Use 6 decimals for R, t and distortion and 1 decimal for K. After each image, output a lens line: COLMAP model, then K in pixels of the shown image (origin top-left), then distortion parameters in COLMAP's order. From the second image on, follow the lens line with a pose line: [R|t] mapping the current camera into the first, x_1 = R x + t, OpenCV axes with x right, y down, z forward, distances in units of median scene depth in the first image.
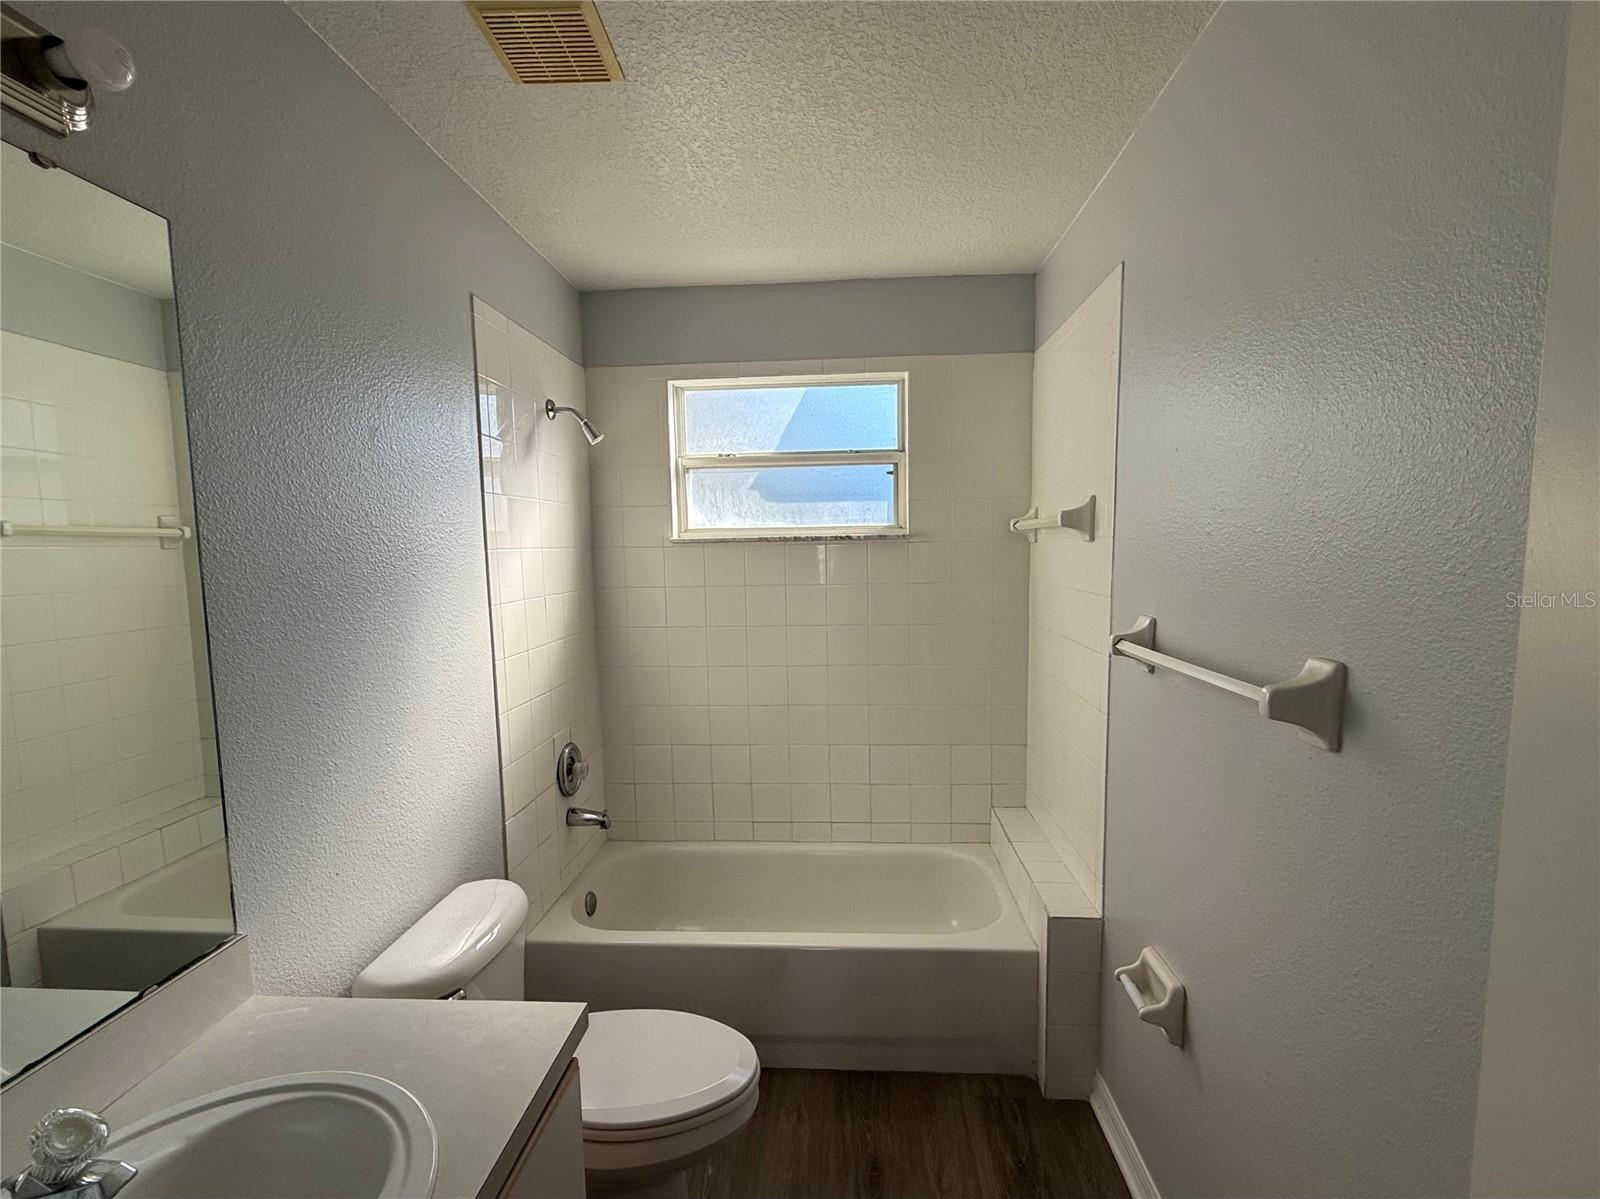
lens RADIAL K [[738.3, 0, 801.7], [0, 738.3, 627.2], [0, 0, 1]] dist [-0.004615, 0.000721]
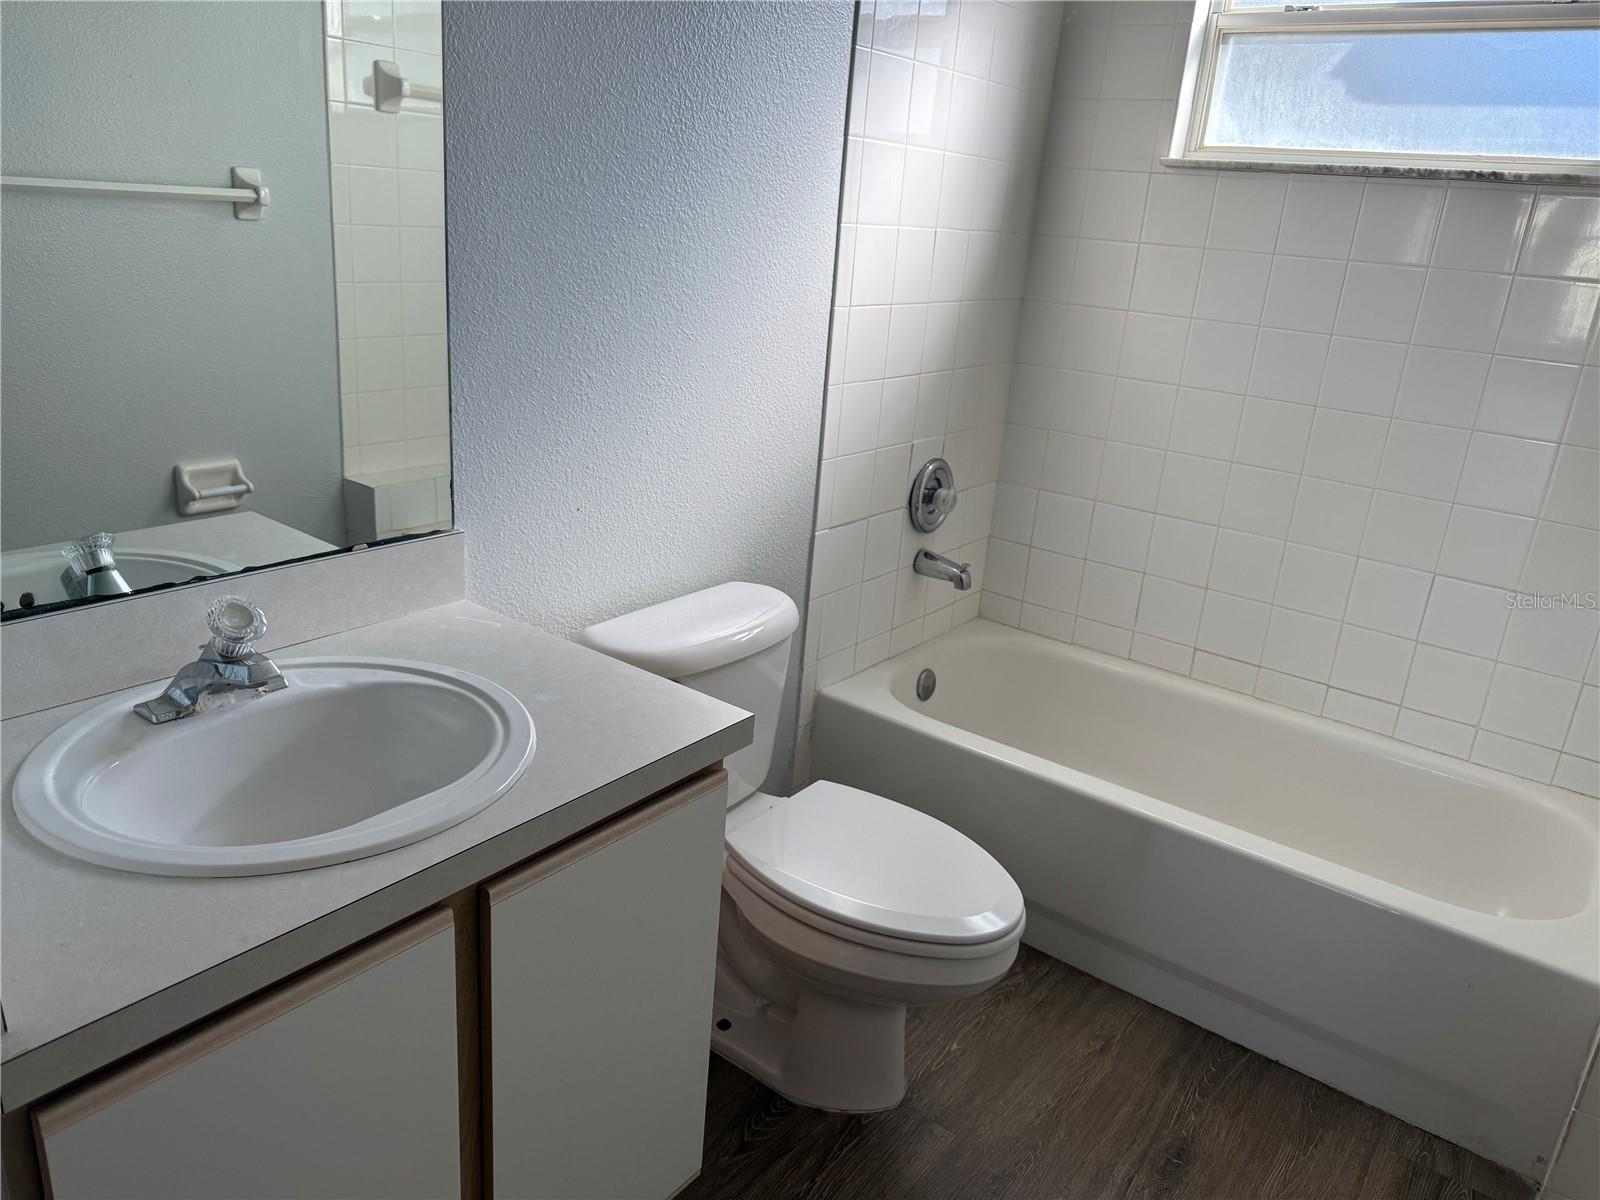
lens RADIAL K [[1123.2, 0, 805.0], [0, 1123.2, 607.6], [0, 0, 1]] dist [0.070425, -0.093212]
pose [[0.830230, 0.258564, -0.493825, 0.142972], [-0.150708, 0.957037, 0.247726, 0.047884], [0.536662, -0.131246, 0.833528, 0.028002]]
